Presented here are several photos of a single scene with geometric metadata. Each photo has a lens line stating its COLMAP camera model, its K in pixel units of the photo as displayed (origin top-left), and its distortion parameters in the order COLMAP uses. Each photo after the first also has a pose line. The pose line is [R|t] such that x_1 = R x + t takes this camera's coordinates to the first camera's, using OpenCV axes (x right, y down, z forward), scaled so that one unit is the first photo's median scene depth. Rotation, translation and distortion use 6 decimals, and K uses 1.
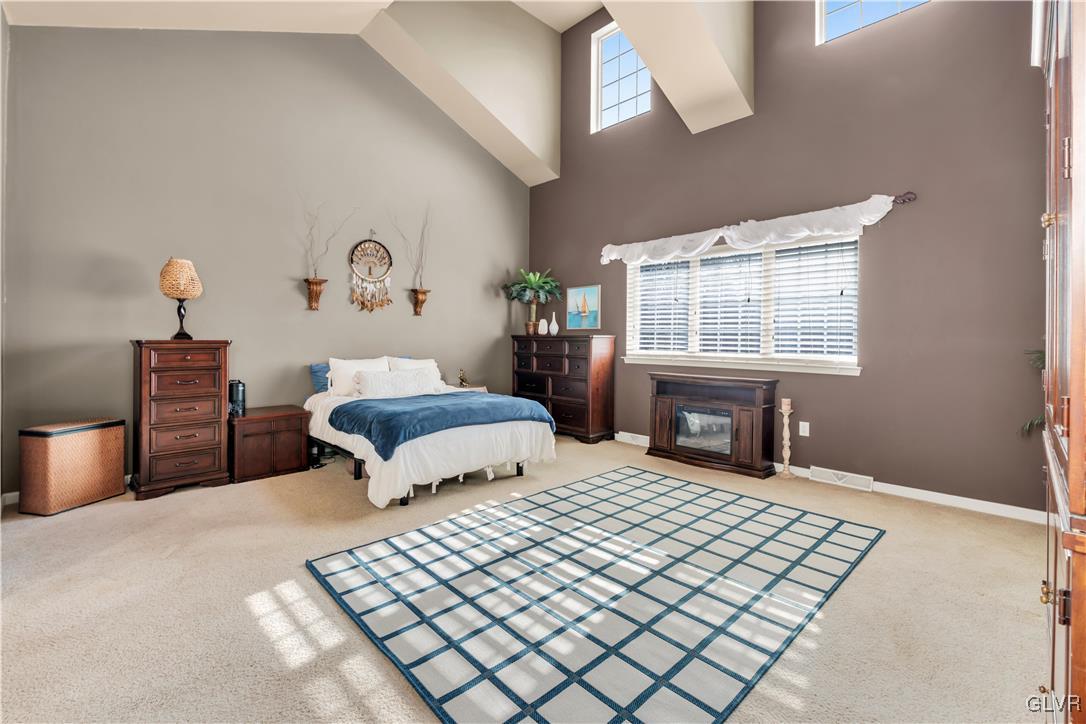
lens RADIAL K [[478.1, 0, 538.7], [0, 478.1, 349.2], [0, 0, 1]] dist [0.002562, 0.000189]
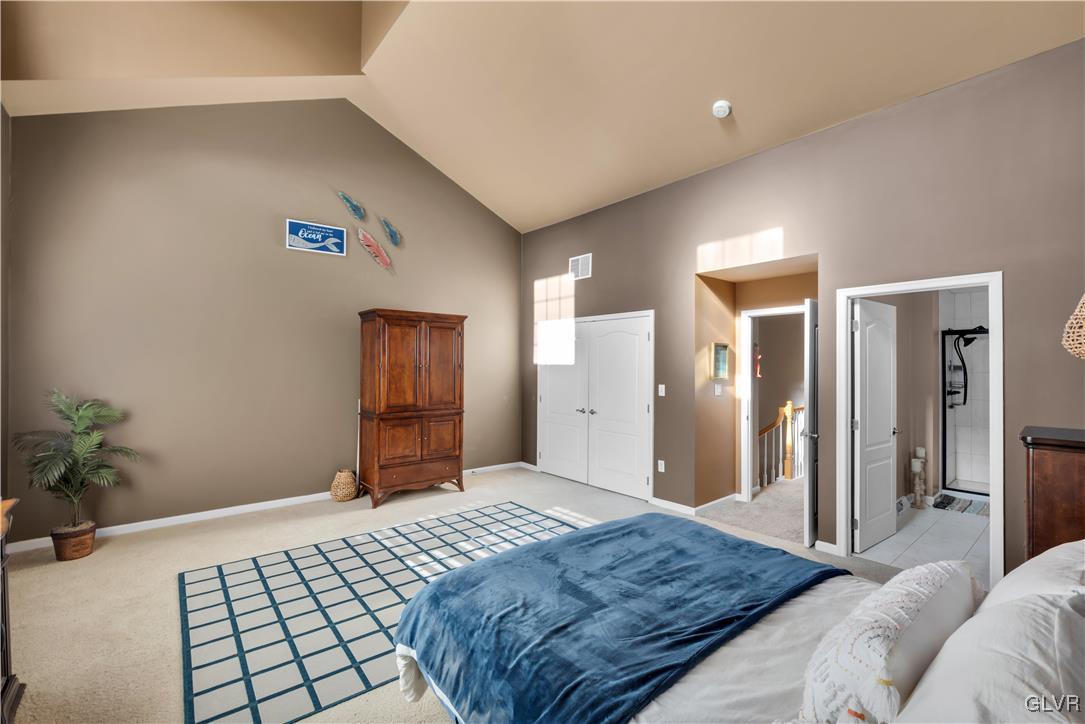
lens RADIAL K [[465.2, 0, 540.2], [0, 465.2, 357.9], [0, 0, 1]] dist [-0.001801, -0.000232]
pose [[-0.996744, -0.010064, 0.080005, -0.217129], [-0.008860, 0.999842, 0.015395, -0.162279], [-0.080148, 0.014636, -0.996676, 2.235049]]
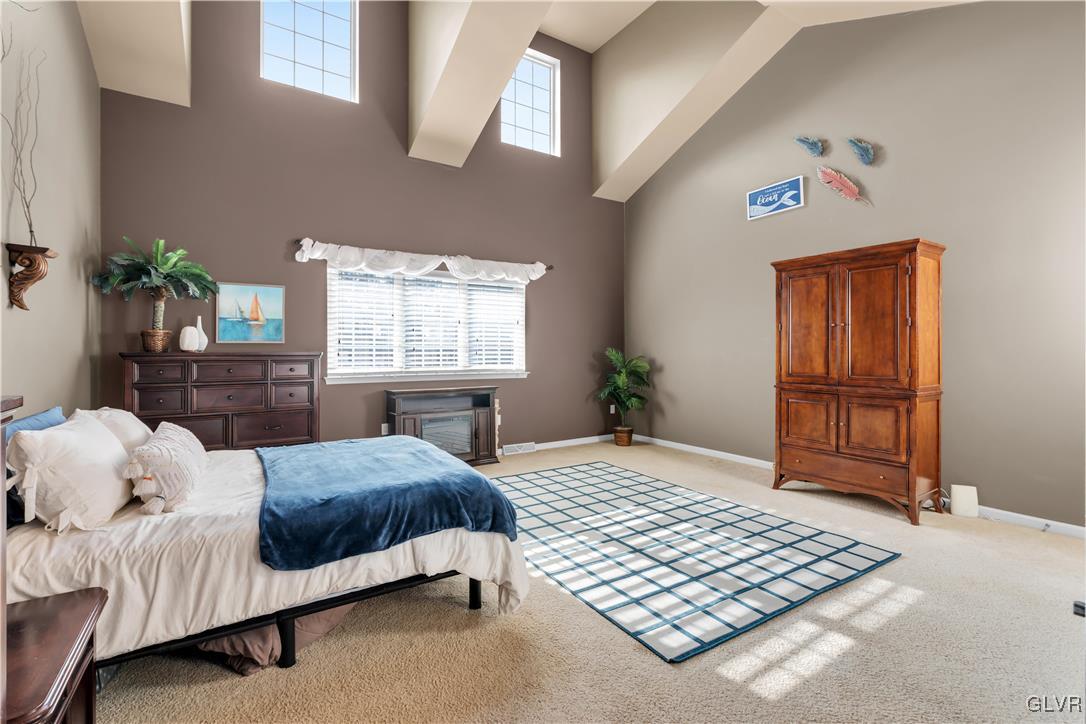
lens RADIAL K [[478.1, 0, 538.7], [0, 478.1, 349.2], [0, 0, 1]] dist [0.002562, 0.000189]
pose [[0.188332, -0.002018, 0.982103, -1.176302], [0.027428, 0.999619, -0.003206, -0.041747], [-0.981722, 0.027541, 0.188316, 0.988019]]
